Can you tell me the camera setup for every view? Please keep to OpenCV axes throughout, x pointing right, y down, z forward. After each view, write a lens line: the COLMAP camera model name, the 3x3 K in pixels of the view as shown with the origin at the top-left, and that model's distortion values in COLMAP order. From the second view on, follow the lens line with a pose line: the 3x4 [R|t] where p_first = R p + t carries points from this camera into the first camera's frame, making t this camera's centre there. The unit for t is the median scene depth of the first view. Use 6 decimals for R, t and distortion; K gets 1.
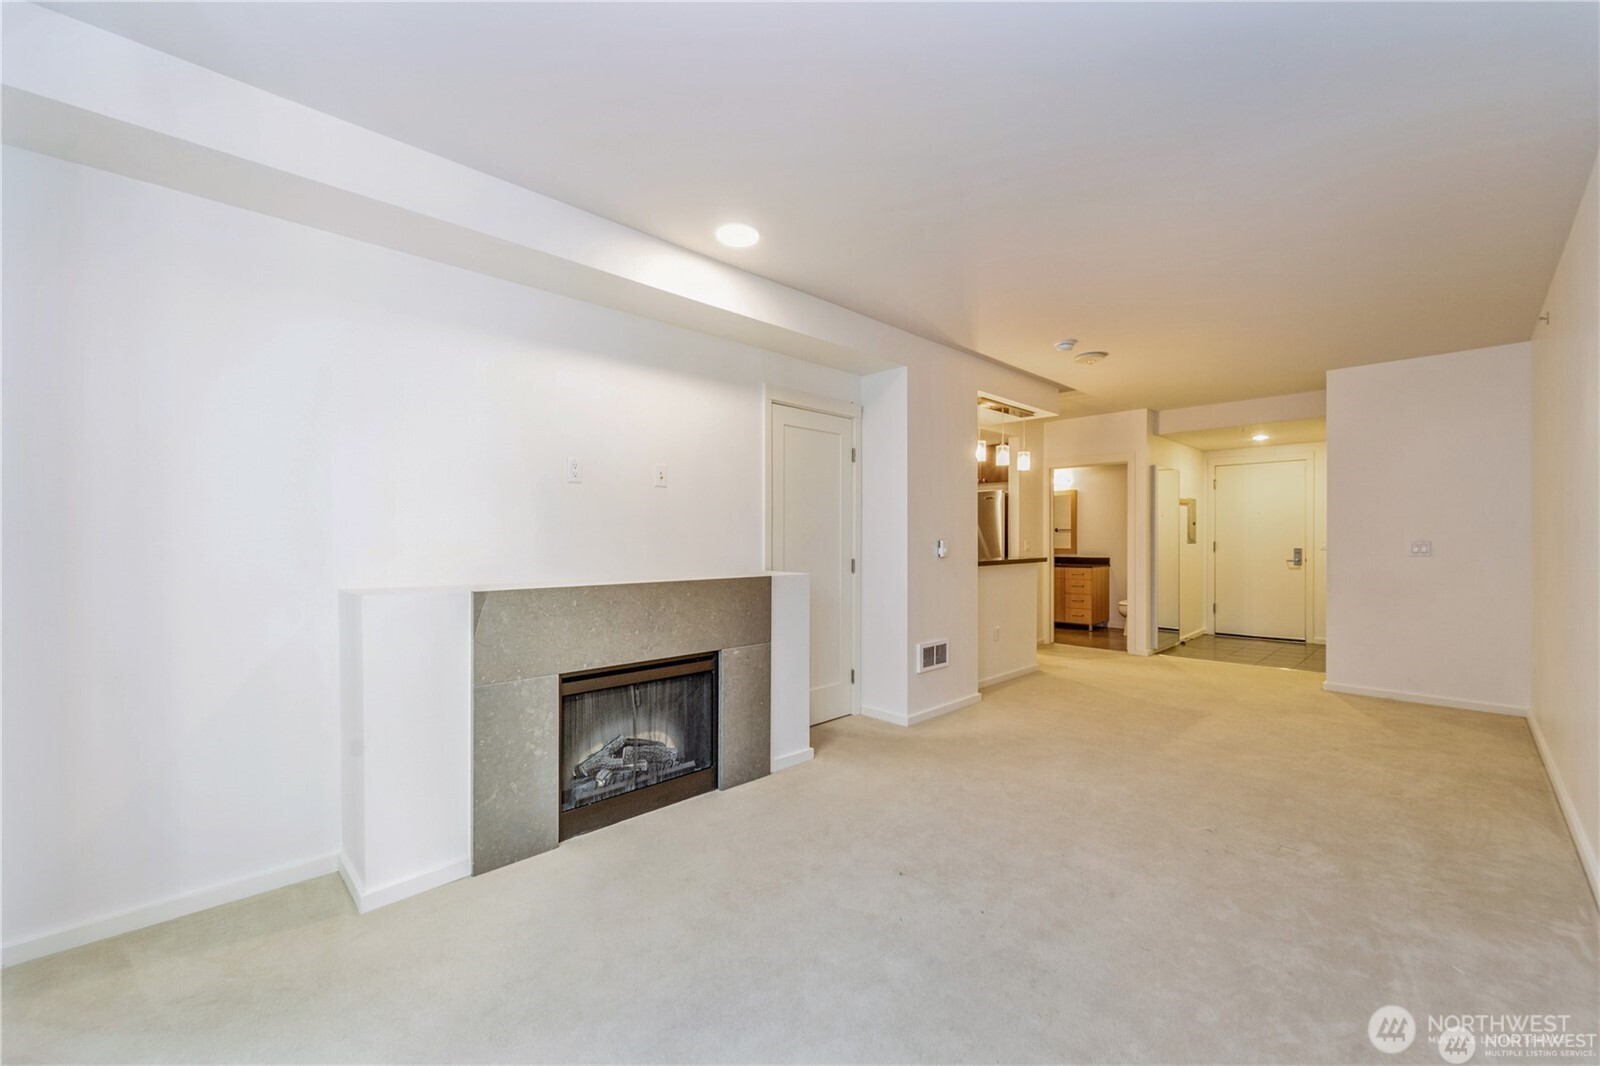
lens RADIAL K [[653.4, 0, 791.9], [0, 653.4, 538.0], [0, 0, 1]] dist [0.004009, -0.001399]
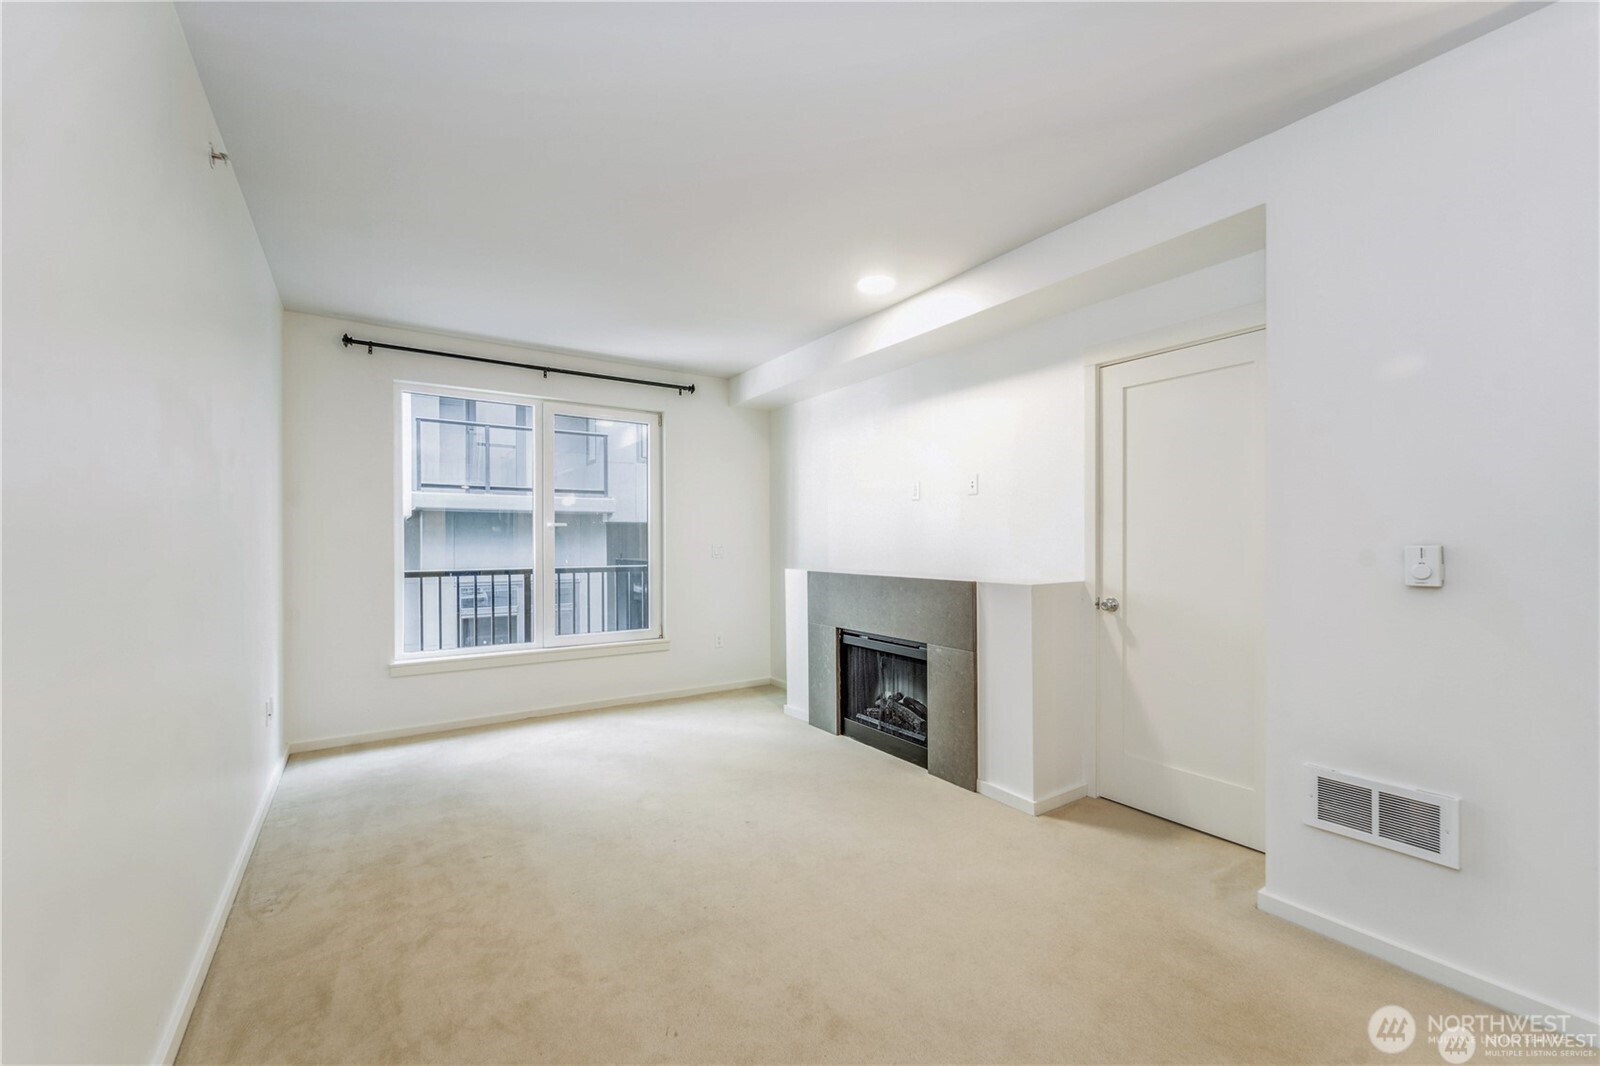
lens RADIAL K [[653.4, 0, 808.0], [0, 653.4, 542.7], [0, 0, 1]] dist [0.004009, -0.001399]
pose [[-0.184898, -0.001764, -0.982756, 0.976761], [0.000878, 0.999998, -0.001960, 0.004154], [0.982757, -0.001225, -0.184896, 0.979705]]
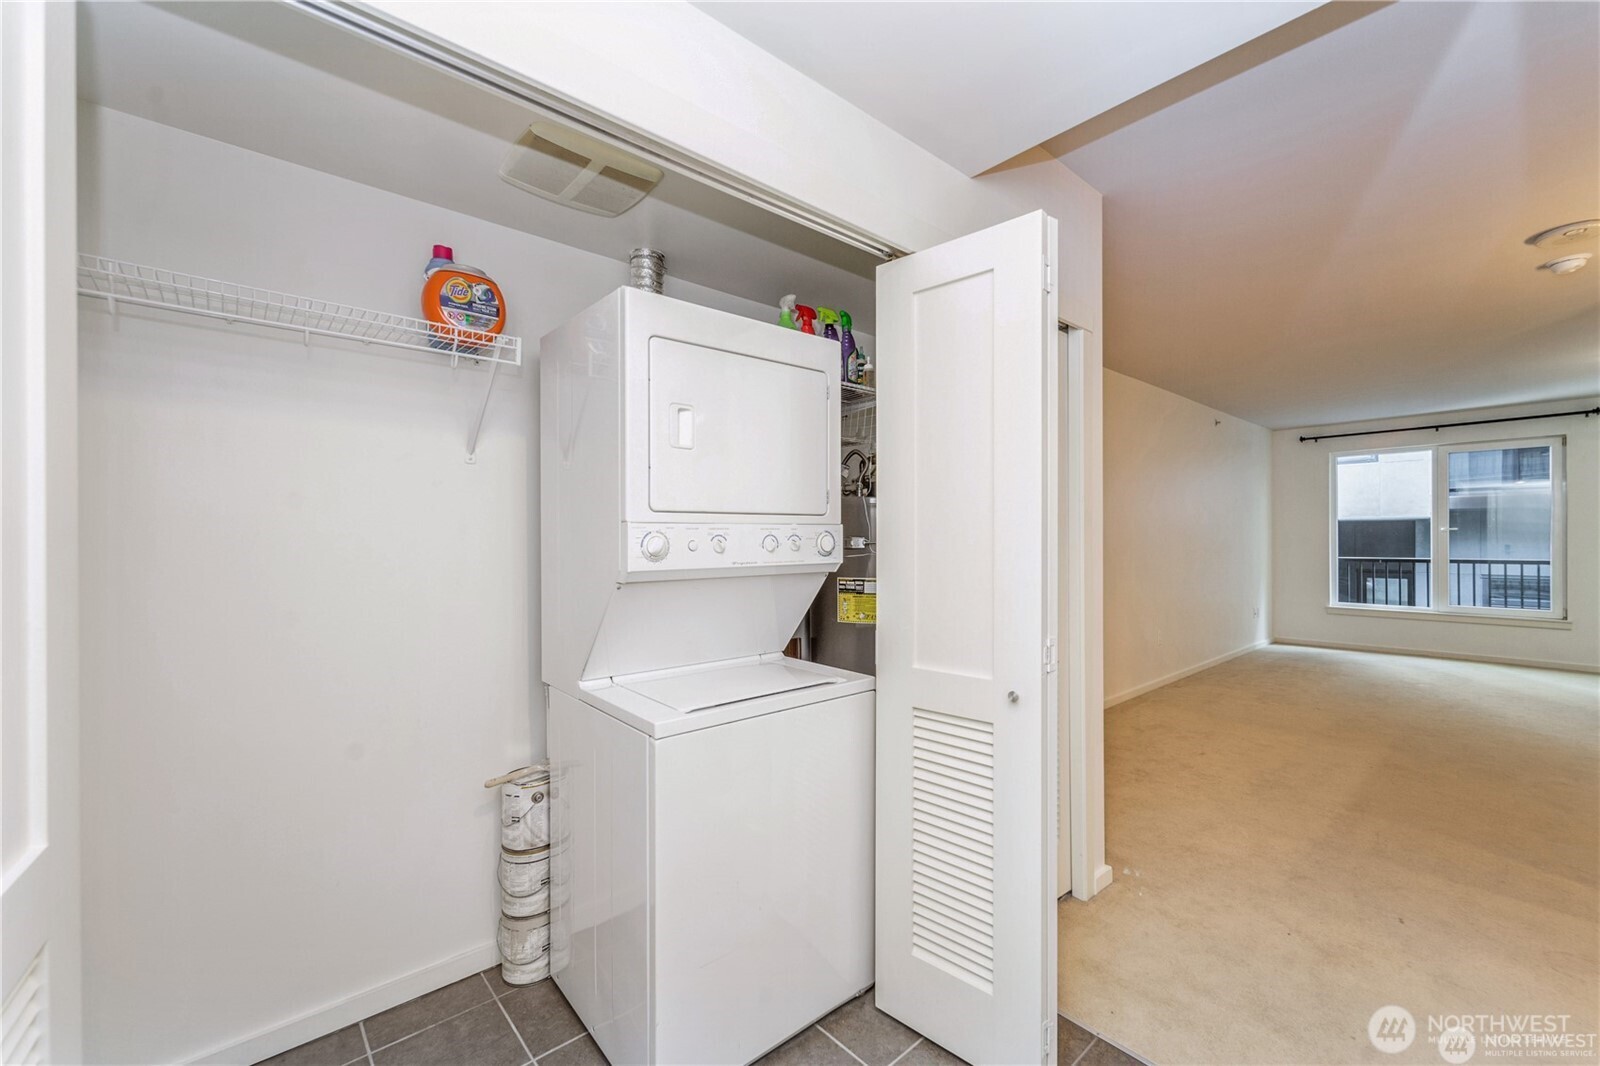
lens RADIAL K [[653.4, 0, 800.7], [0, 653.4, 540.6], [0, 0, 1]] dist [0.004009, -0.001399]
pose [[-0.998931, 0.003846, 0.046075, 1.674030], [0.004022, 0.999985, 0.003738, -0.018657], [-0.046060, 0.003920, -0.998931, 2.404538]]
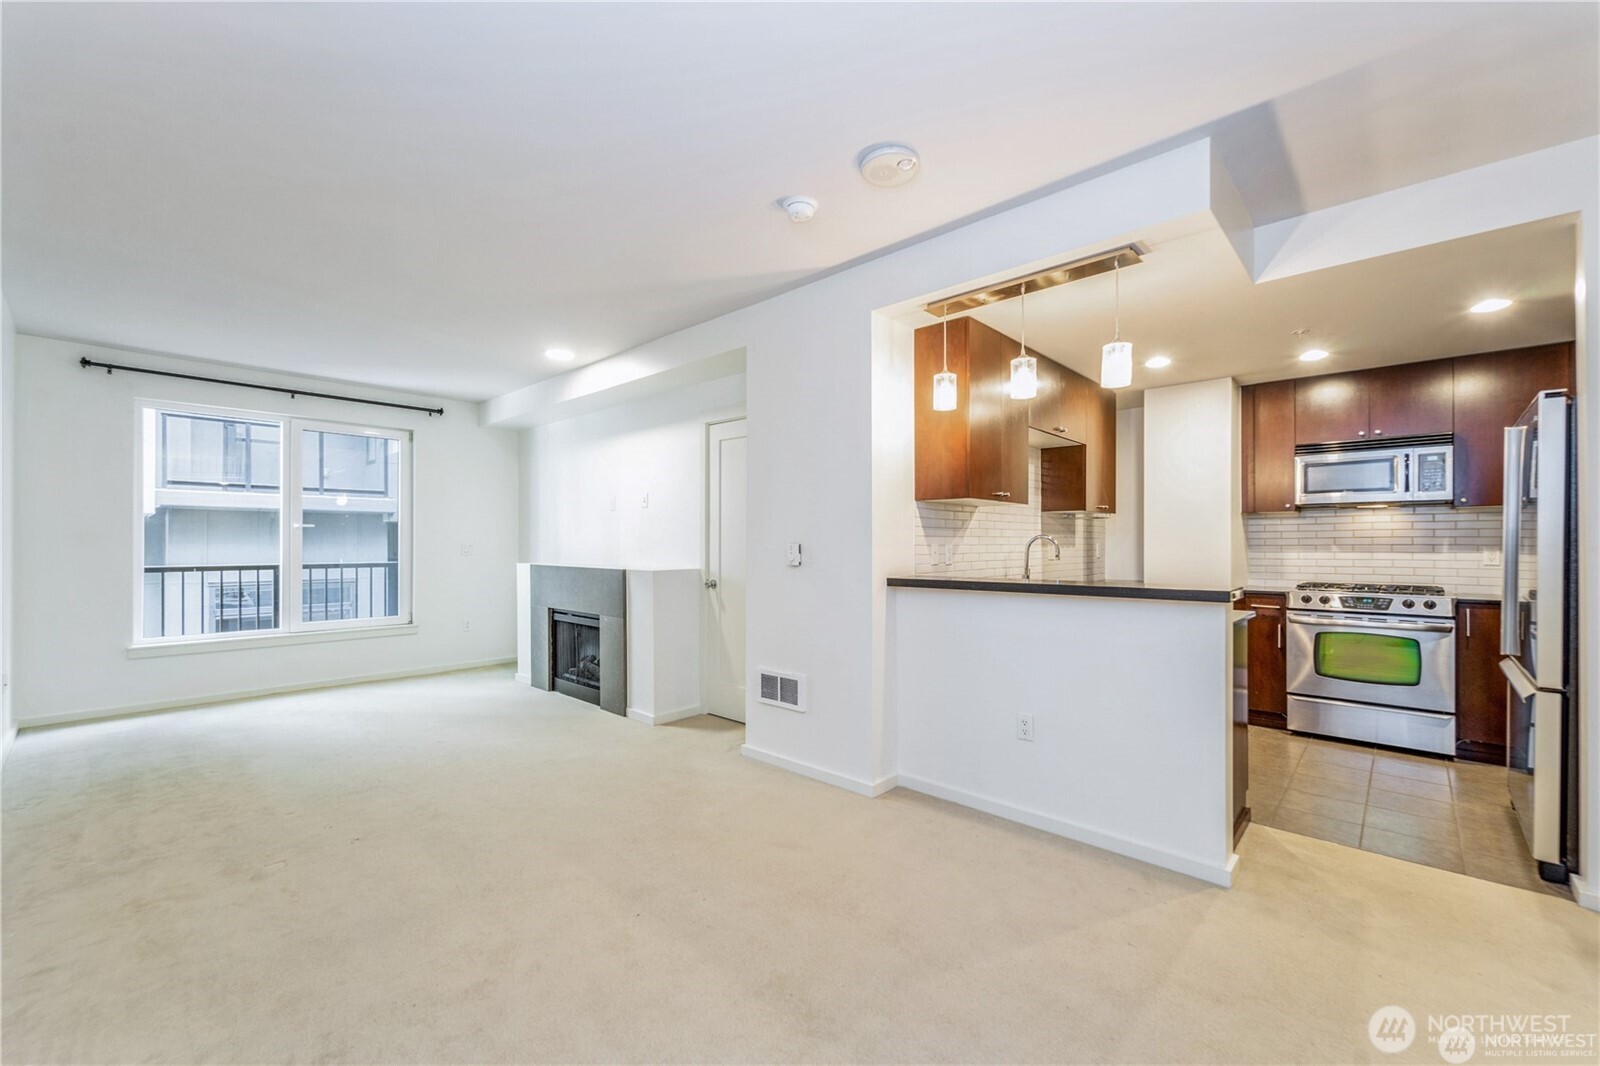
lens RADIAL K [[653.4, 0, 805.4], [0, 653.4, 540.0], [0, 0, 1]] dist [0.004009, -0.001399]
pose [[0.048531, -0.007543, -0.998793, 1.390580], [-0.001411, 0.999970, -0.007621, 0.007415], [0.998821, 0.001779, 0.048519, 1.364152]]
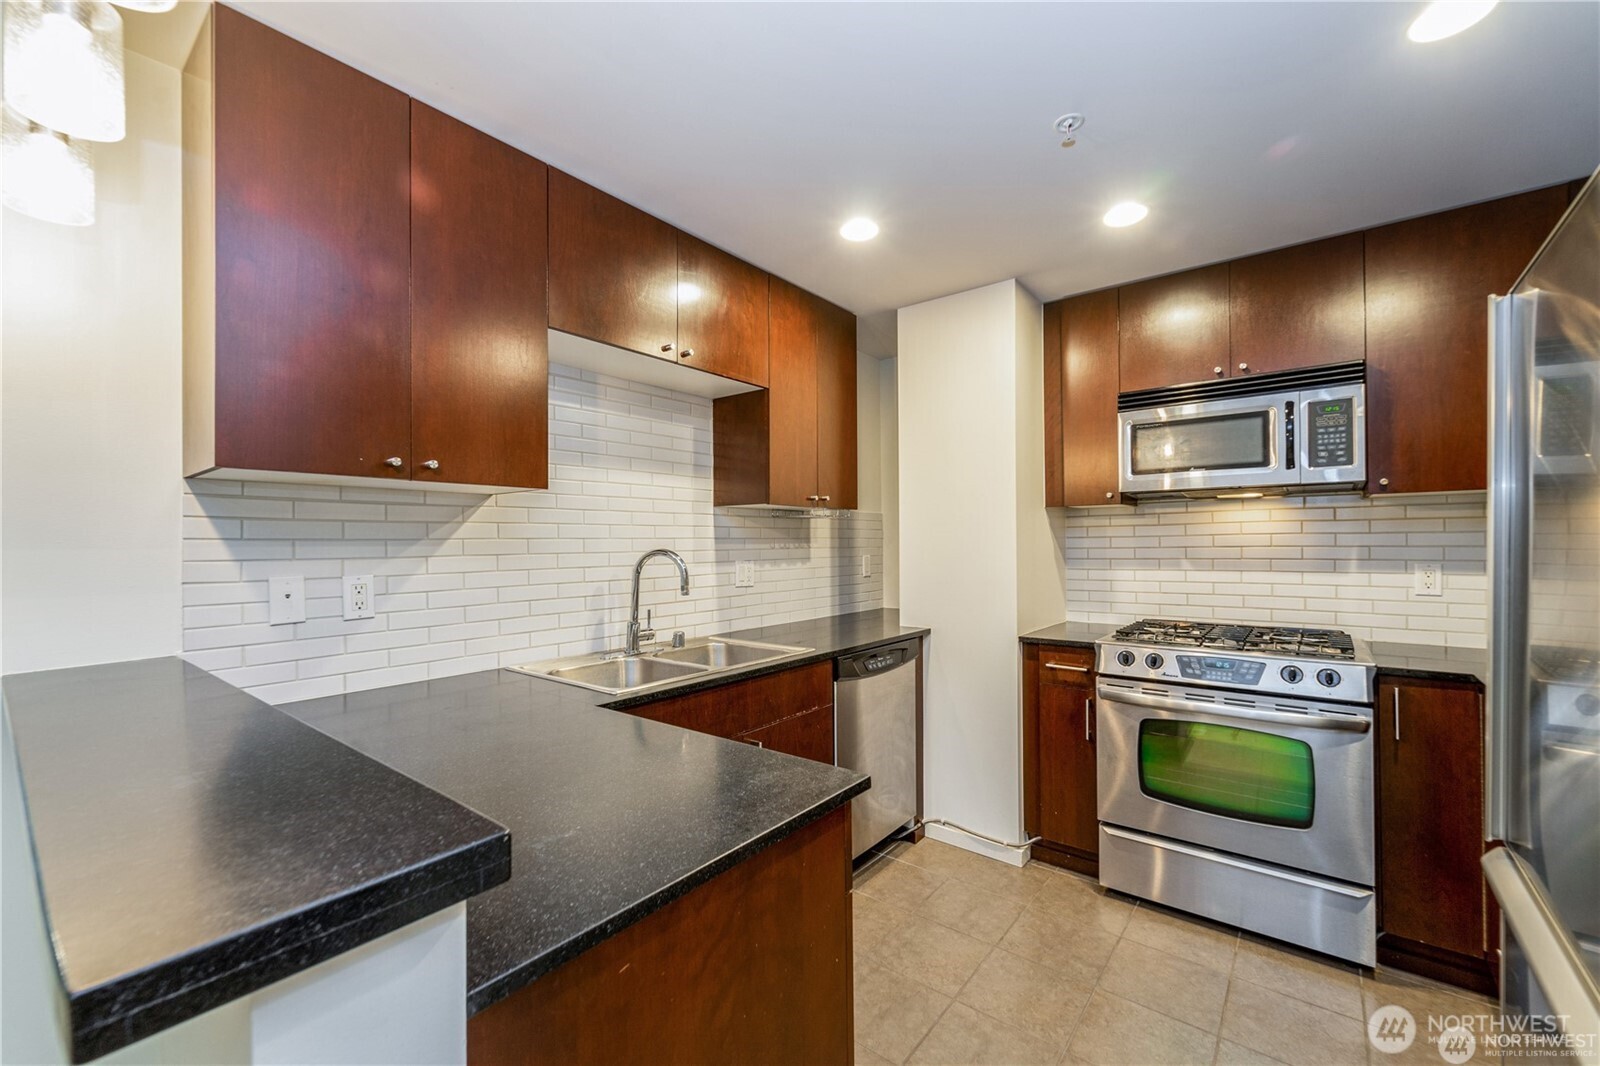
lens RADIAL K [[653.4, 0, 802.4], [0, 653.4, 539.1], [0, 0, 1]] dist [0.004009, -0.001399]
pose [[0.127070, -0.009878, -0.991845, 0.845916], [0.006651, 0.999936, -0.009107, -0.015301], [0.991871, -0.005440, 0.127128, 1.944143]]
